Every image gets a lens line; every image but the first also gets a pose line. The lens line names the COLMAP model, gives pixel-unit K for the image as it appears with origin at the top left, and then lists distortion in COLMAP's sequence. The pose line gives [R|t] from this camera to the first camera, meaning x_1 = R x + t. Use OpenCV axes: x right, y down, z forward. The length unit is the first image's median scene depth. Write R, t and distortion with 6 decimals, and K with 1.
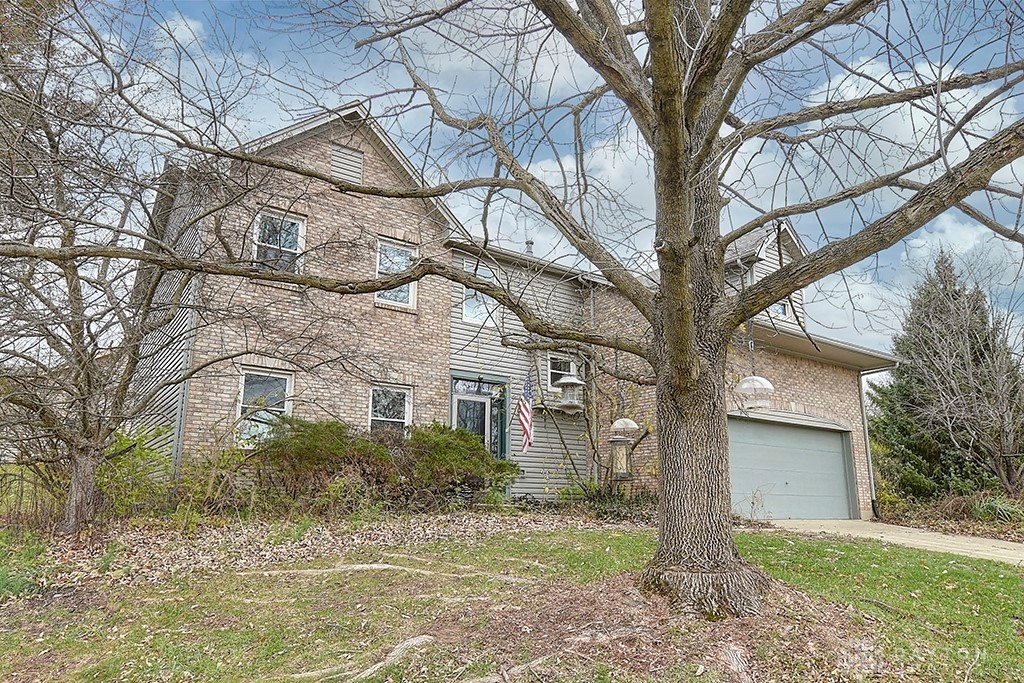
lens RADIAL K [[683.4, 0, 512.0], [0, 683.4, 341.5], [0, 0, 1]] dist [-0.001849, -0.000952]
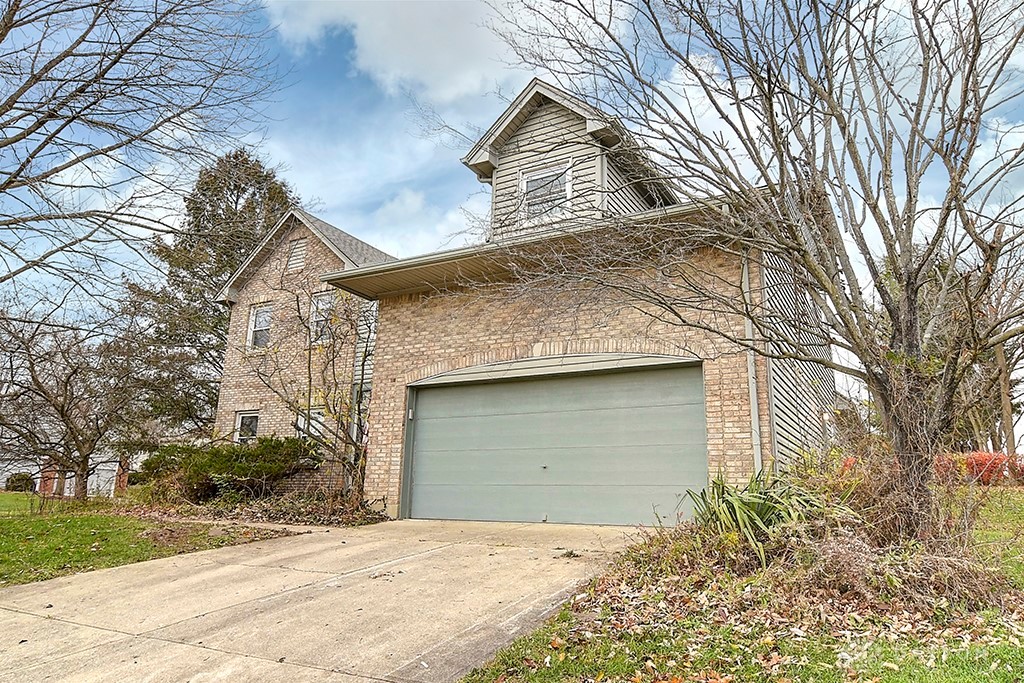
lens RADIAL K [[683.4, 0, 512.0], [0, 683.4, 341.5], [0, 0, 1]] dist [-0.001849, -0.000952]
pose [[0.397012, -0.217424, -0.891688, 0.947909], [0.194770, 0.969366, -0.149646, 0.173618], [0.896909, -0.114263, 0.427198, 0.670227]]
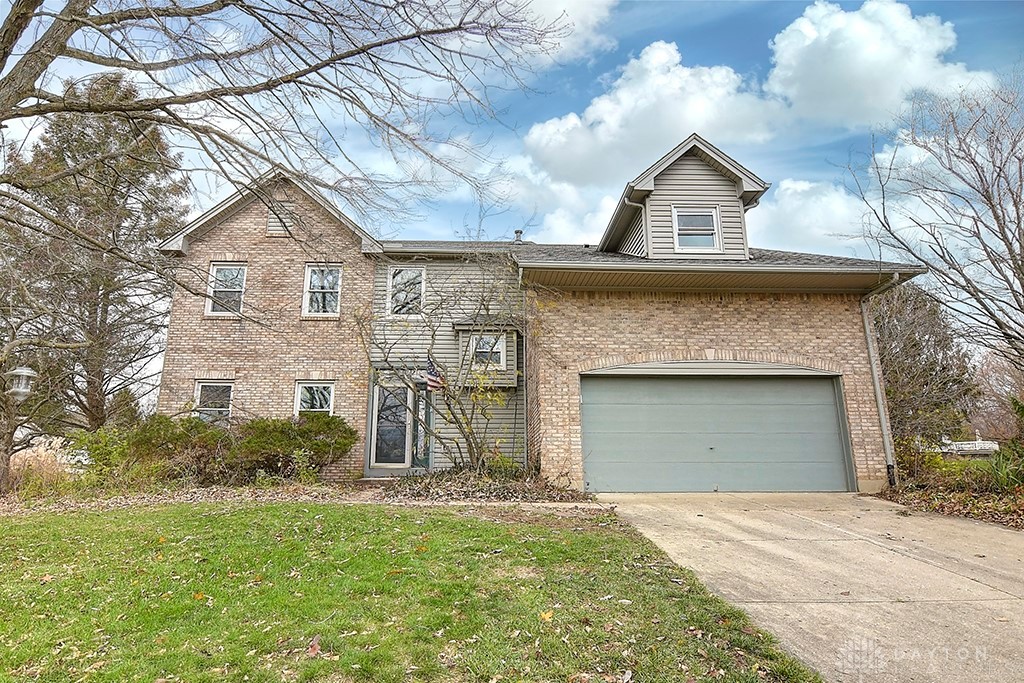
lens RADIAL K [[571.2, 0, 509.2], [0, 571.2, 349.6], [0, 0, 1]] dist [0.003411, 0.000174]
pose [[0.823071, -0.135323, -0.551581, 0.567923], [0.140782, 0.989501, -0.032686, 0.074905], [0.550214, -0.050750, 0.833480, 0.283288]]
